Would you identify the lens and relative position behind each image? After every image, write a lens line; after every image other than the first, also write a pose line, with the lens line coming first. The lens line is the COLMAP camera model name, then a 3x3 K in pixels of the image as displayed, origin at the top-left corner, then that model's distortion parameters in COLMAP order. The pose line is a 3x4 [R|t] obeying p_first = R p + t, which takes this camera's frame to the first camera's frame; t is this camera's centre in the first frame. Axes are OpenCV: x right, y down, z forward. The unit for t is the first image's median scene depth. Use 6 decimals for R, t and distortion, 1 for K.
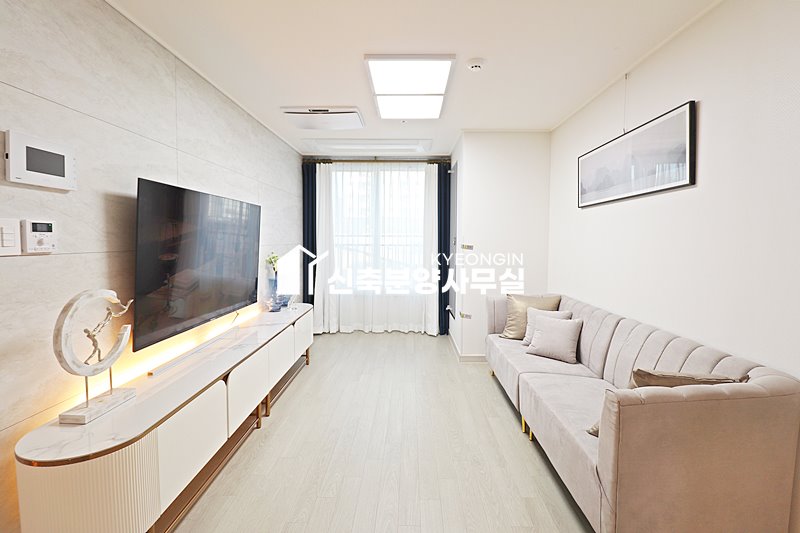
lens RADIAL K [[368.8, 0, 402.5], [0, 368.8, 260.6], [0, 0, 1]] dist [0.000489, -0.014531]
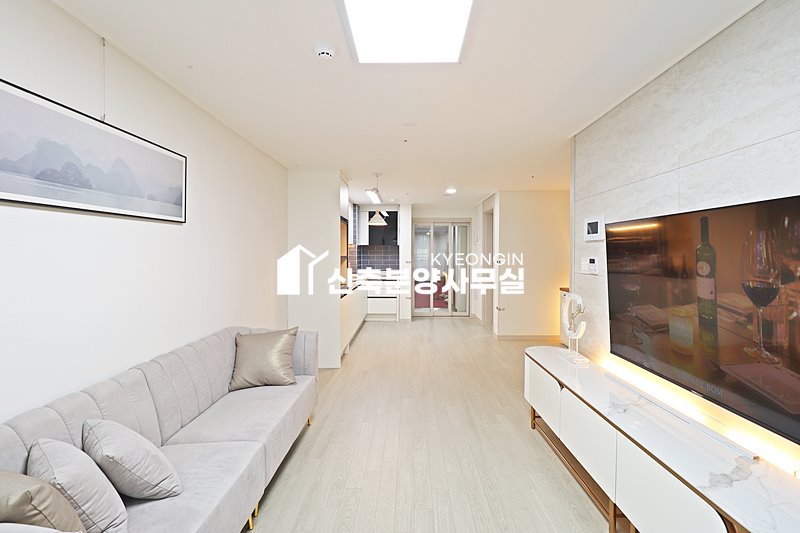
lens RADIAL K [[368.8, 0, 402.5], [0, 368.8, 260.6], [0, 0, 1]] dist [0.000489, -0.014531]
pose [[-0.999968, -0.007840, 0.001767, 0.028780], [-0.007686, 0.997163, 0.074874, -0.154324], [-0.002349, 0.074858, -0.997191, 1.962227]]
